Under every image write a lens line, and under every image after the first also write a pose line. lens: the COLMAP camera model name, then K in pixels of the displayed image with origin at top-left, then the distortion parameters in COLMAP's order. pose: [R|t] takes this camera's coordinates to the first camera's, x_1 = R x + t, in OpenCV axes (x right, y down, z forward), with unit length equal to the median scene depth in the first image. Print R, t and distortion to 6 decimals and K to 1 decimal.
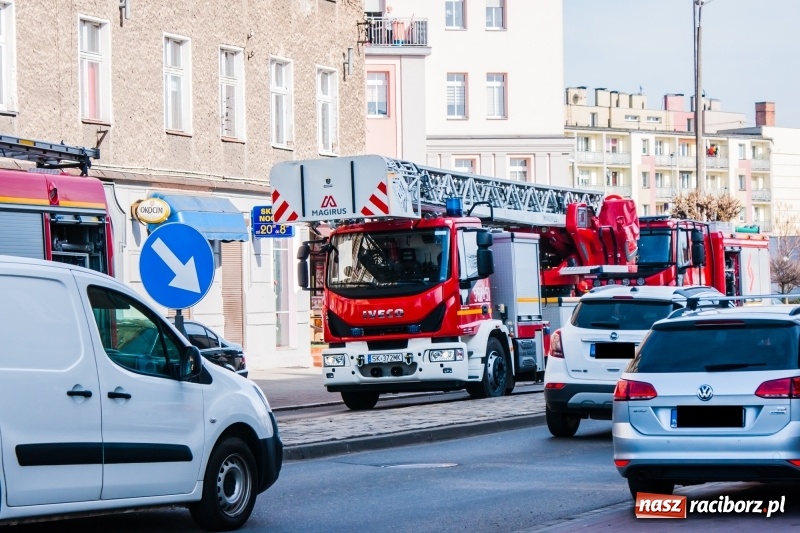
lens RADIAL K [[2313.6, 0, 400.0], [0, 2313.6, 266.5], [0, 0, 1]] dist [0.106852, 0.148628]
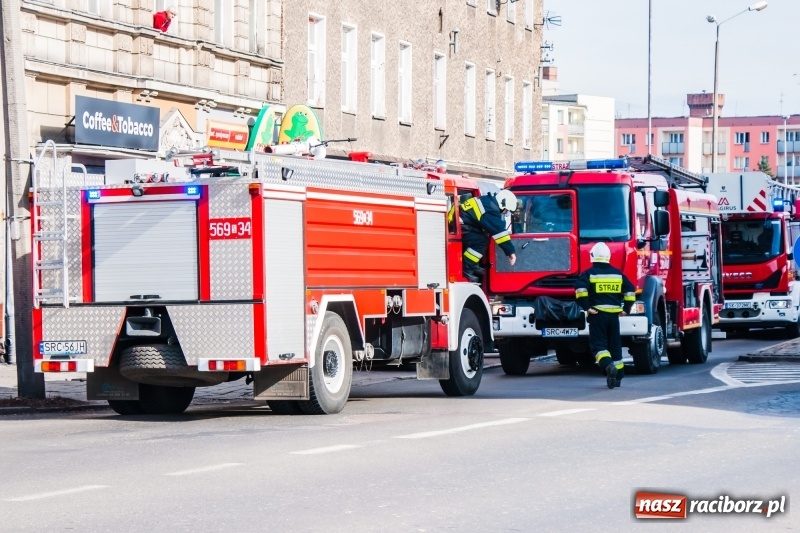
lens RADIAL K [[2313.6, 0, 400.0], [0, 2313.6, 266.5], [0, 0, 1]] dist [0.106852, 0.148628]
pose [[0.991769, 0.021933, 0.126149, -0.372009], [-0.024967, 0.999435, 0.022515, -0.012443], [-0.125584, -0.025479, 0.991756, -0.412869]]
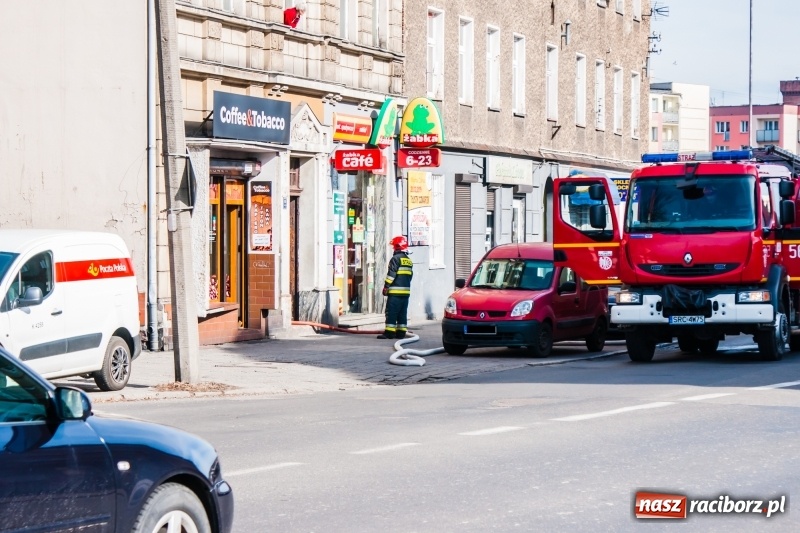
lens RADIAL K [[2313.6, 0, 400.0], [0, 2313.6, 266.5], [0, 0, 1]] dist [0.106852, 0.148628]
pose [[0.995912, 0.019257, 0.088248, -0.391897], [-0.021833, 0.999360, 0.028320, -0.013018], [-0.087646, -0.030131, 0.995696, -0.436517]]
